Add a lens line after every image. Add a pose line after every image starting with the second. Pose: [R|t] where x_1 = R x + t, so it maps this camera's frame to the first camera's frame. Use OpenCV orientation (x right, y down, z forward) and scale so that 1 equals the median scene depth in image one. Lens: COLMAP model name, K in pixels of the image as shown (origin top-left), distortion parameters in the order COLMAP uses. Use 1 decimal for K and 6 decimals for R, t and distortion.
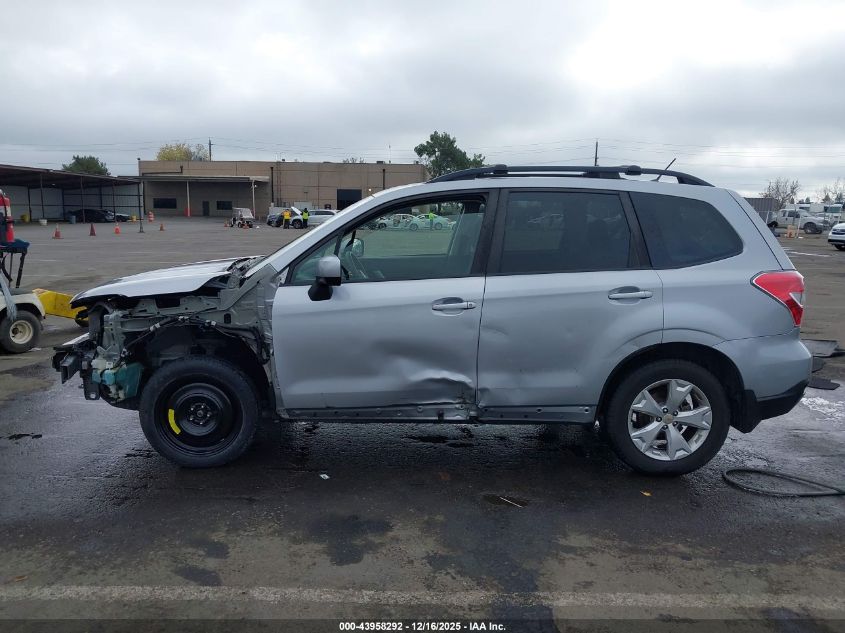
lens RADIAL K [[651.4, 0, 422.2], [0, 651.4, 312.9], [0, 0, 1]] dist [0.104096, -0.149793]
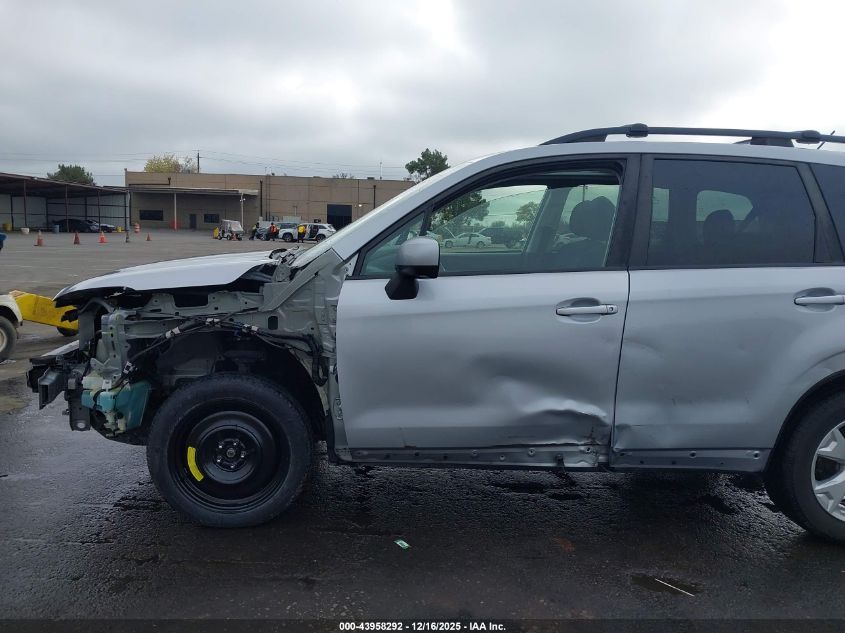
lens RADIAL K [[647.6, 0, 422.5], [0, 647.6, 316.5], [0, 0, 1]] dist [0.064119, -0.077945]
pose [[0.999484, 0.016740, 0.027403, -0.147882], [-0.016119, 0.999612, -0.022727, 0.015112], [-0.027773, 0.022274, 0.999366, 0.271763]]
